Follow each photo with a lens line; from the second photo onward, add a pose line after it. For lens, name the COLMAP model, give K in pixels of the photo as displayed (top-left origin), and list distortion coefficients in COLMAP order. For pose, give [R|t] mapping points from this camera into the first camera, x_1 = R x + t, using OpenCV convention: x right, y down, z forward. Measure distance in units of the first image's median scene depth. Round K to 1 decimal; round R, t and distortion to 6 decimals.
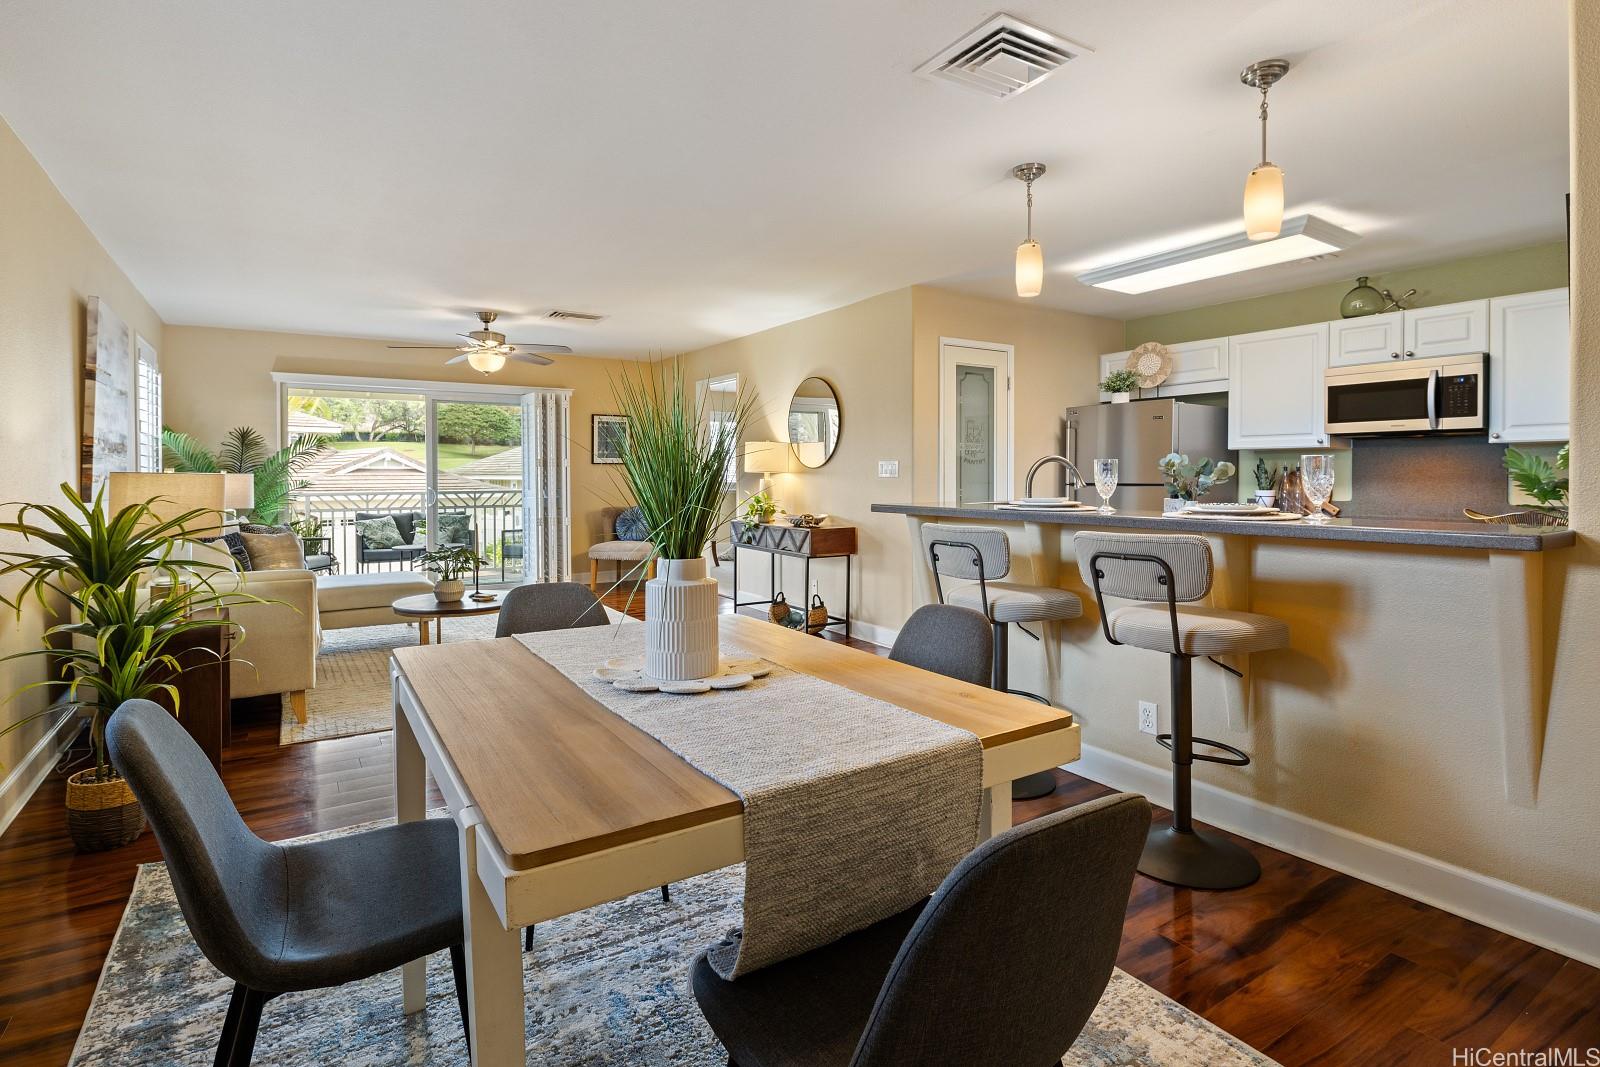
lens RADIAL K [[757.1, 0, 803.6], [0, 757.1, 480.2], [0, 0, 1]] dist [-0.001417, -0.000389]
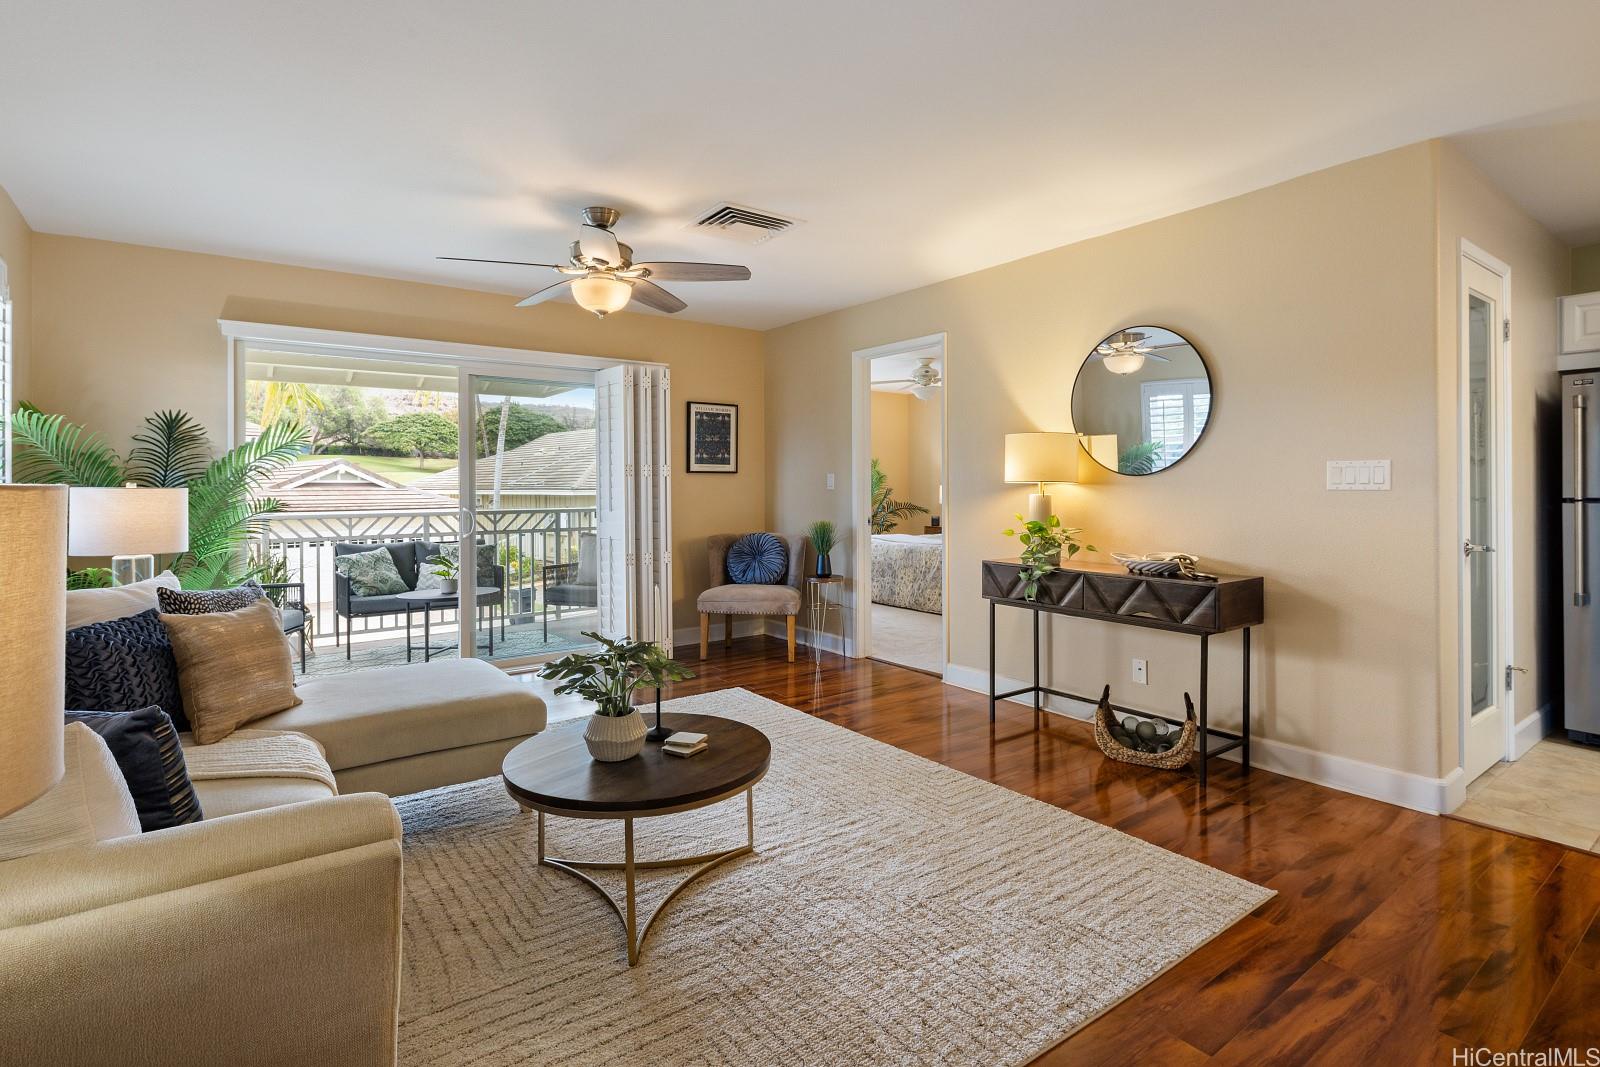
lens RADIAL K [[780.6, 0, 799.1], [0, 780.6, 484.0], [0, 0, 1]] dist [-0.000362, -0.000561]
pose [[0.999248, -0.003626, 0.038597, -0.270515], [0.004100, 0.999917, -0.012197, -0.002486], [-0.038550, 0.012346, 0.999180, 0.368470]]
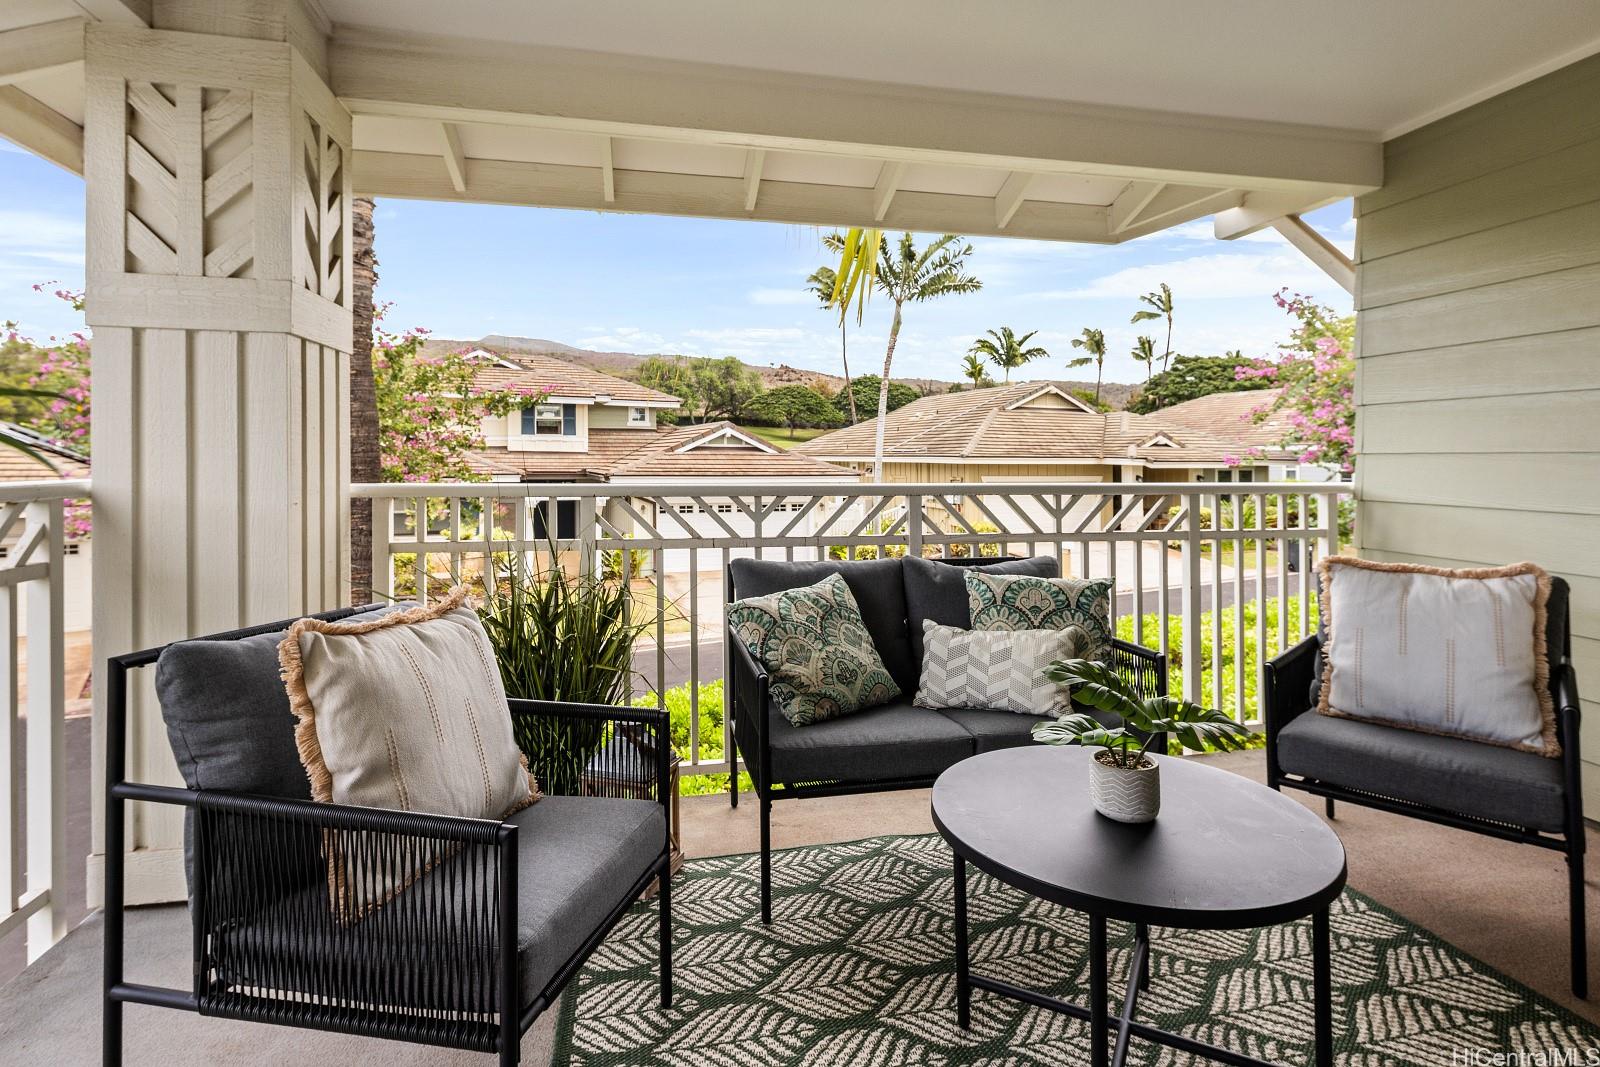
lens RADIAL K [[807.3, 0, 800.0], [0, 807.3, 533.5], [0, 0, 1]] dist [0.004550, 0.000885]
pose [[0.920625, 0.044957, -0.387852, -0.651760], [-0.012113, 0.996159, 0.086716, 0.010258], [0.390261, -0.075135, 0.917633, 1.061839]]
